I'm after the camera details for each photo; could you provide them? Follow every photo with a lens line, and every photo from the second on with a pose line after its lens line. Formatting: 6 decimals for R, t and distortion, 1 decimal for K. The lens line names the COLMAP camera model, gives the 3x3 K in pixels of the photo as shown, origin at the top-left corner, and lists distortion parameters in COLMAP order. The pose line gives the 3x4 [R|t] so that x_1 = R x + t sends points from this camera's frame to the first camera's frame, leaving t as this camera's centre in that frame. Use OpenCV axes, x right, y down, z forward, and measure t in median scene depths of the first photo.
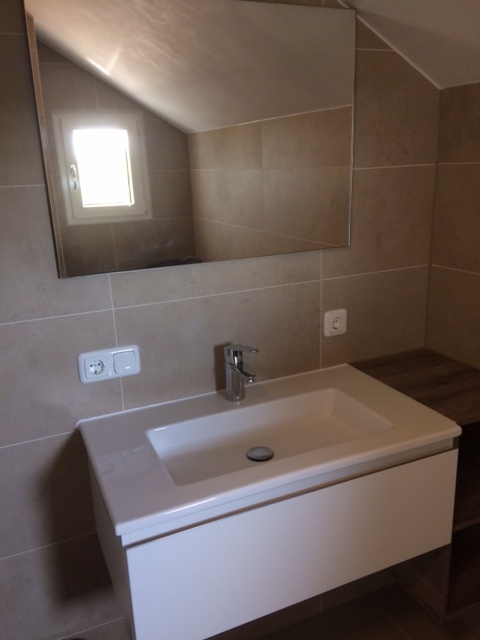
lens RADIAL K [[542.4, 0, 238.9], [0, 542.4, 321.4], [0, 0, 1]] dist [0.082433, -0.117608]
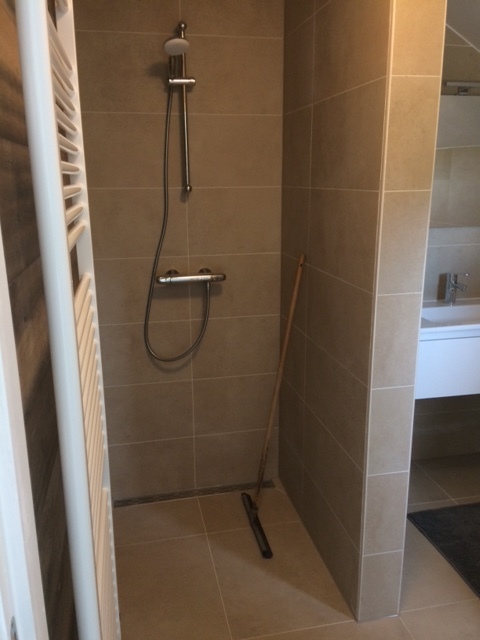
lens RADIAL K [[542.4, 0, 241.1], [0, 542.4, 318.2], [0, 0, 1]] dist [0.082433, -0.117608]
pose [[0.978943, 0.090560, -0.182944, -0.343281], [-0.094412, 0.995455, -0.012441, 0.274476], [0.180986, 0.029451, 0.983045, -0.921941]]
